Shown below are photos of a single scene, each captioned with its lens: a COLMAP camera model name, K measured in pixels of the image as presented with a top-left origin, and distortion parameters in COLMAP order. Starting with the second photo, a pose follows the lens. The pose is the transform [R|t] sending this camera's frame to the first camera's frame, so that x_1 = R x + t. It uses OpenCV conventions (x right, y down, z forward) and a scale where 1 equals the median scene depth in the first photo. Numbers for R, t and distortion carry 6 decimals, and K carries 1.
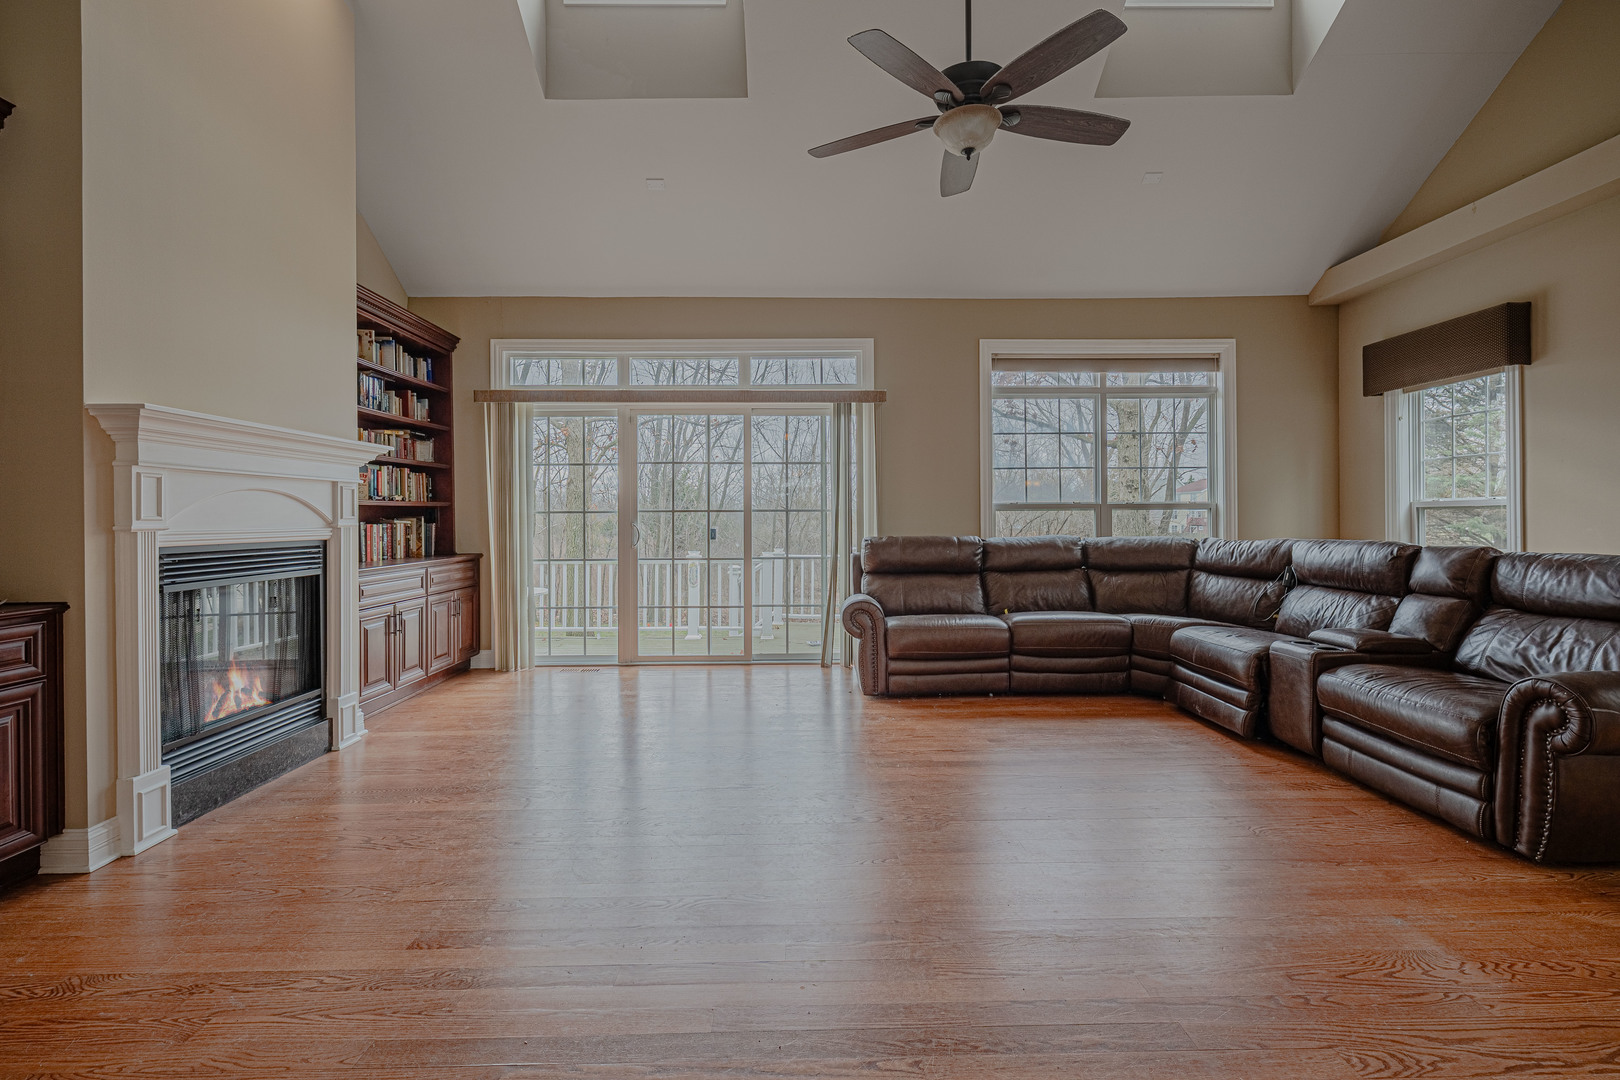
lens RADIAL K [[727.2, 0, 810.4], [0, 727.2, 527.8], [0, 0, 1]] dist [-0.003108, 0.001493]
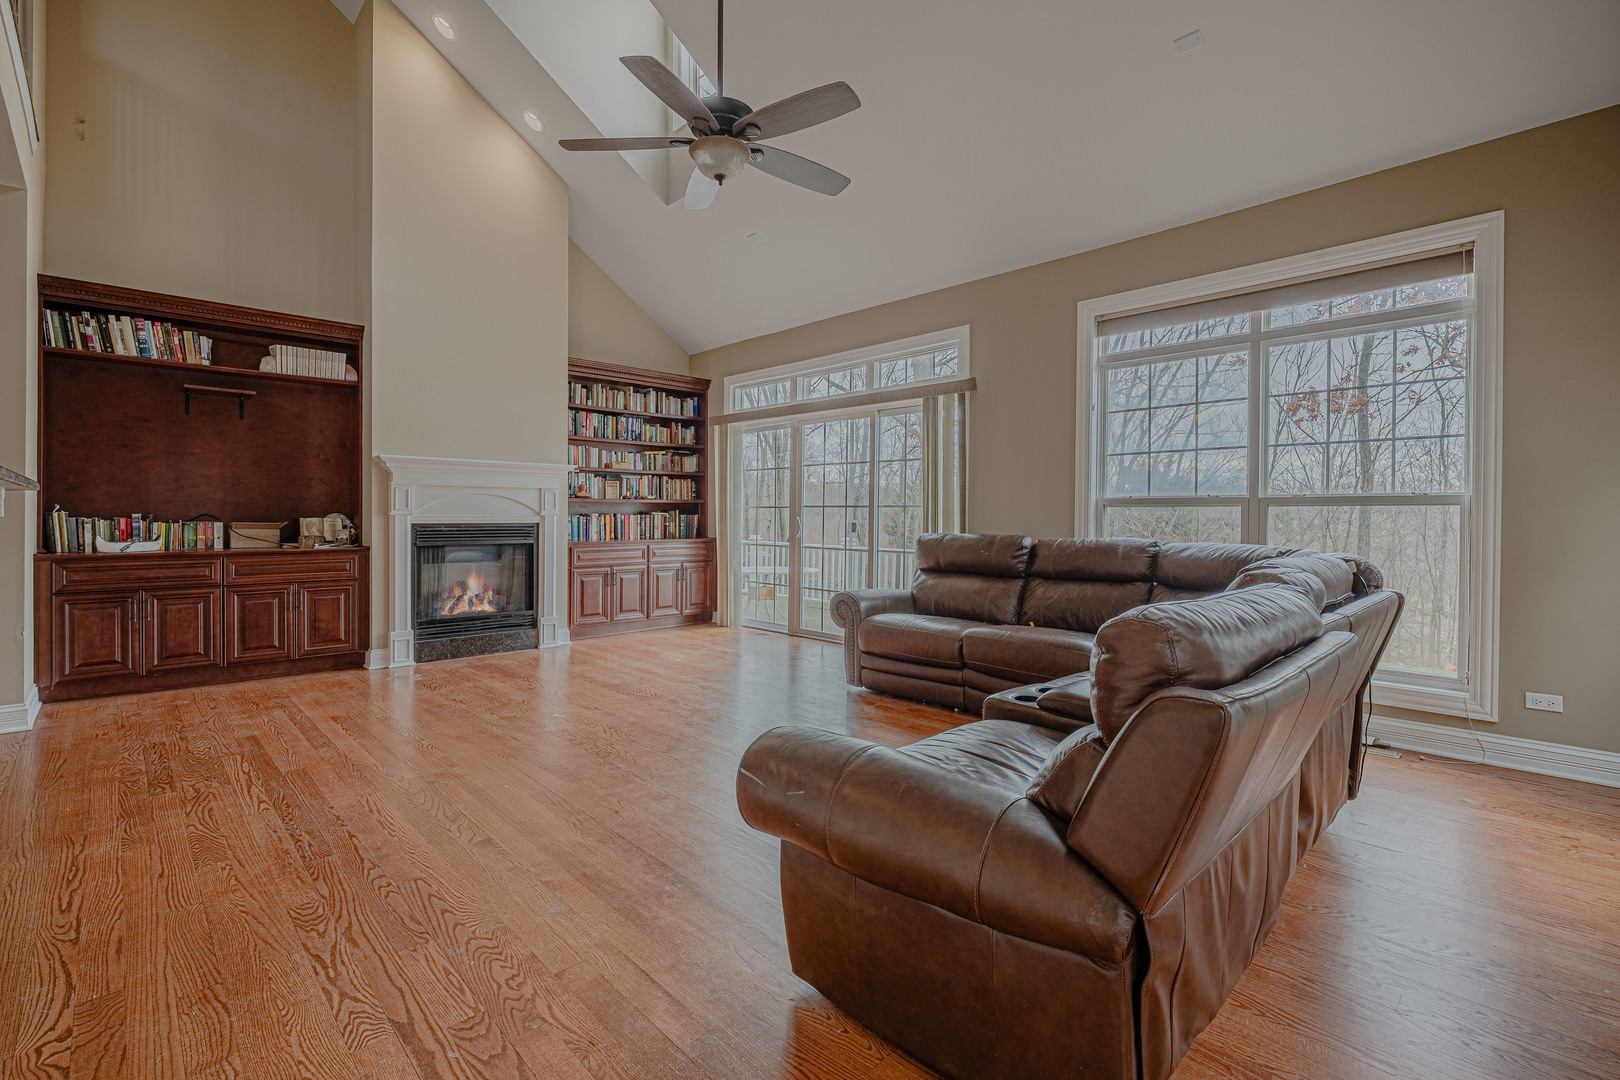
lens RADIAL K [[727.2, 0, 811.4], [0, 727.2, 529.7], [0, 0, 1]] dist [-0.003108, 0.001493]
pose [[0.678119, 0.025558, -0.734508, 0.692631], [-0.018778, 0.999671, 0.017449, -0.006431], [0.734712, 0.001960, 0.678376, 0.221351]]
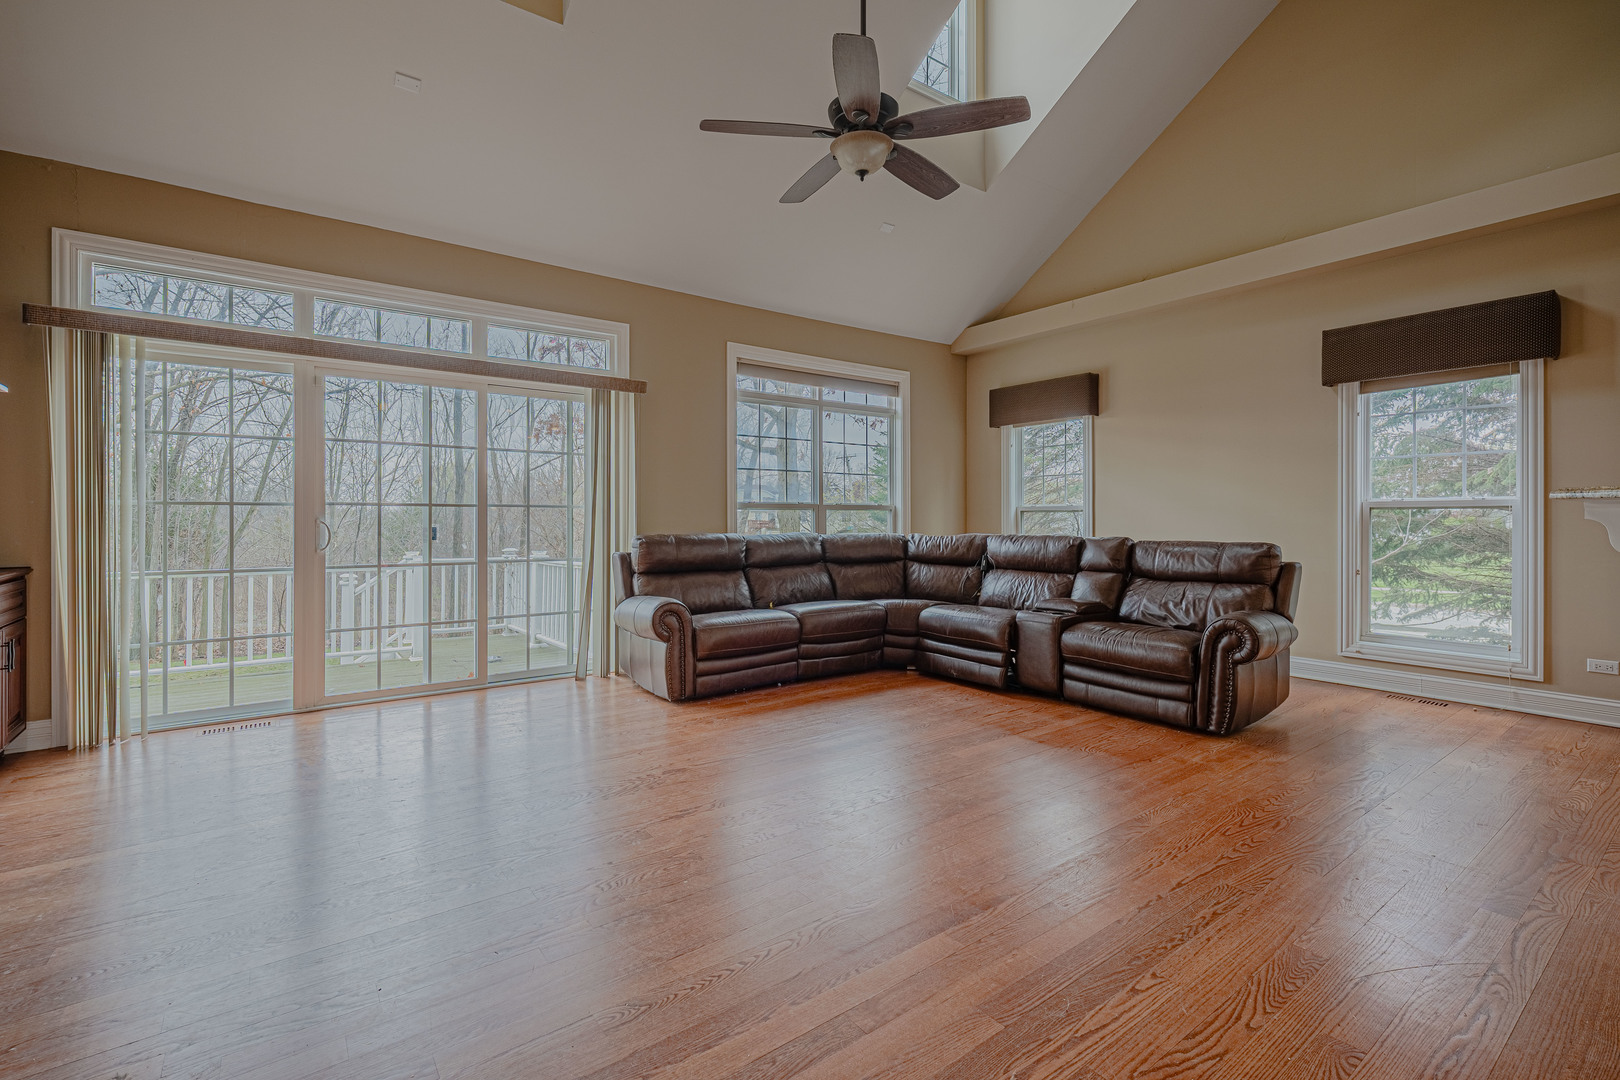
lens RADIAL K [[727.2, 0, 816.0], [0, 727.2, 525.0], [0, 0, 1]] dist [-0.003108, 0.001493]
pose [[0.809567, 0.000907, 0.587027, -0.285885], [0.001741, 0.999991, -0.003946, 0.003509], [-0.587025, 0.004217, 0.809558, 0.105989]]
